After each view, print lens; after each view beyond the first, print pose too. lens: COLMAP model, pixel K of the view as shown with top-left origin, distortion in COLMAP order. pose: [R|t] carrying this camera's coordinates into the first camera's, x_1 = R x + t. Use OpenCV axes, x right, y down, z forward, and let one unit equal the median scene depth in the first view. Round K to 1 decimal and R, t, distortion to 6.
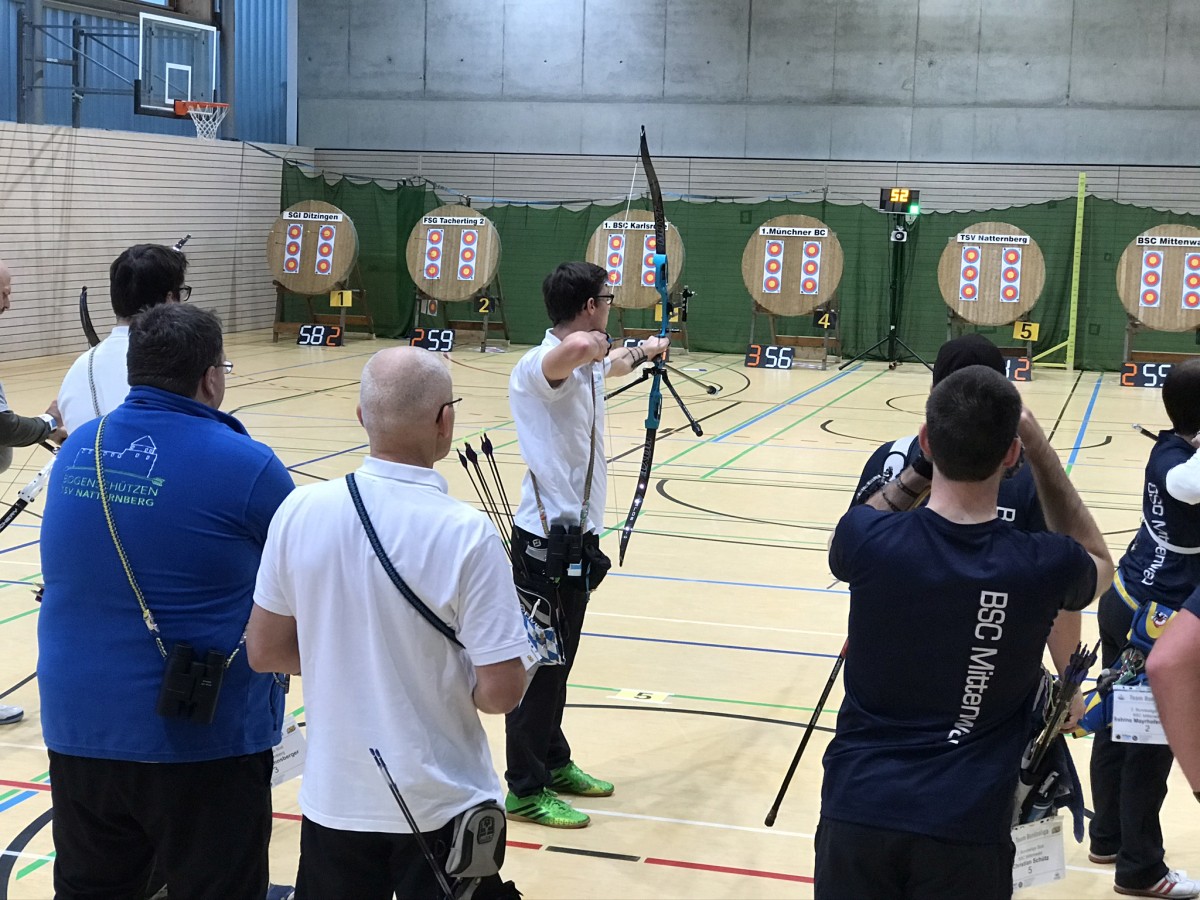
lens RADIAL K [[1966.2, 0, 580.4], [0, 1966.2, 451.1], [0, 0, 1]] dist [0.044950, 0.002195]
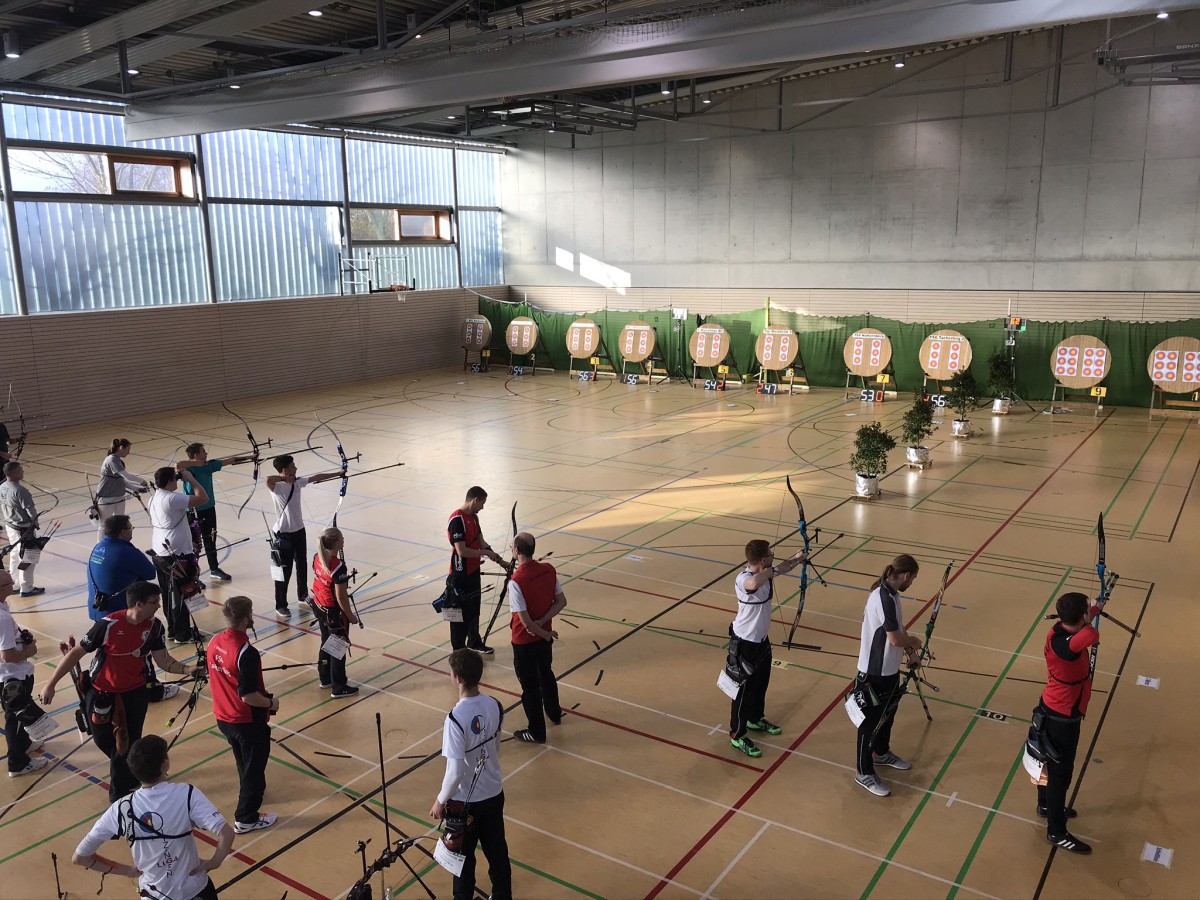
lens RADIAL K [[983.3, 0, 599.3], [0, 983.3, 455.0], [0, 0, 1]] dist [0.068264, -0.159153]
pose [[0.949921, 0.022741, -0.311661, 0.393761], [0.003000, 0.996639, 0.081866, -0.047926], [0.312475, -0.078701, 0.946660, -0.155300]]
